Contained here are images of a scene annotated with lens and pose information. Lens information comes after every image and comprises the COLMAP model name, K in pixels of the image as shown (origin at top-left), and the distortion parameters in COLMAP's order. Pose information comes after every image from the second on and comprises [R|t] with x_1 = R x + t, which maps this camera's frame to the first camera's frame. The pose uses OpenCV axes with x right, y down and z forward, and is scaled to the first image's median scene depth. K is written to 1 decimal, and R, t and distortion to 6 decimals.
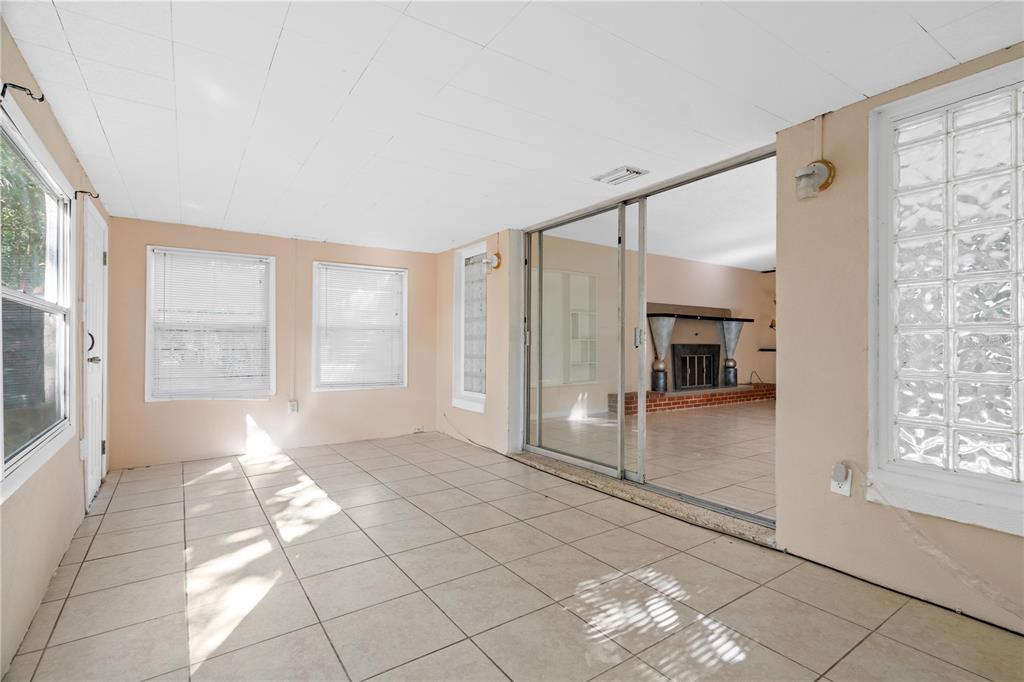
lens RADIAL K [[482.1, 0, 512.0], [0, 482.1, 341.0], [0, 0, 1]] dist [0.016554, -0.000317]
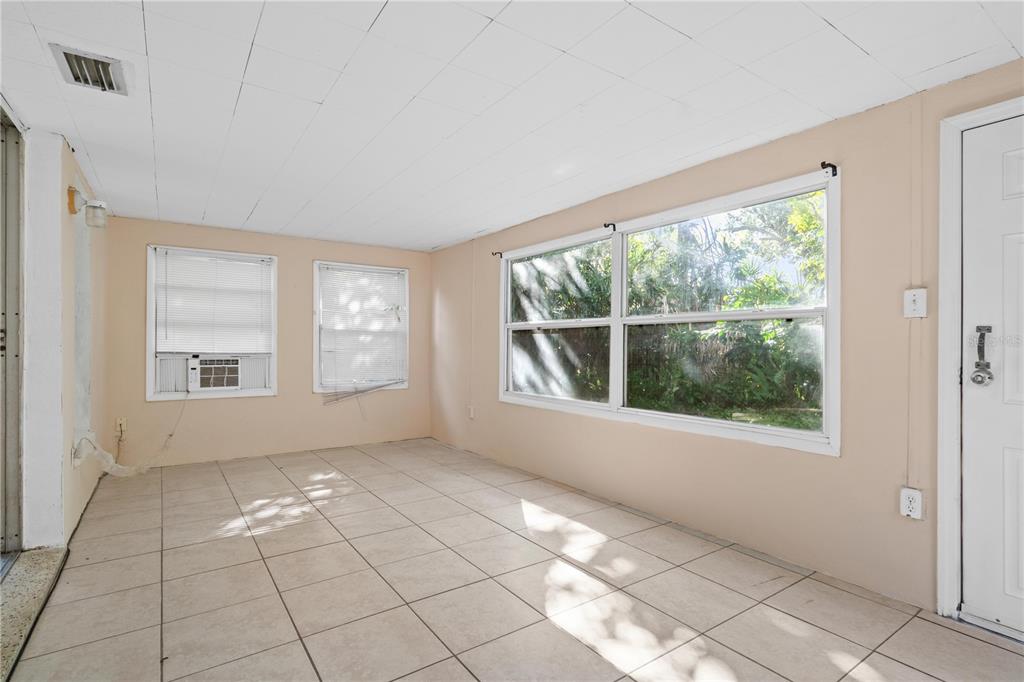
lens RADIAL K [[505.1, 0, 512.0], [0, 505.1, 341.0], [0, 0, 1]] dist [0.000319, 0.000223]
pose [[-0.999978, -0.003691, -0.005496, -0.398006], [-0.003650, 0.999966, -0.007449, -0.003790], [0.005524, -0.007429, -0.999957, 2.161952]]
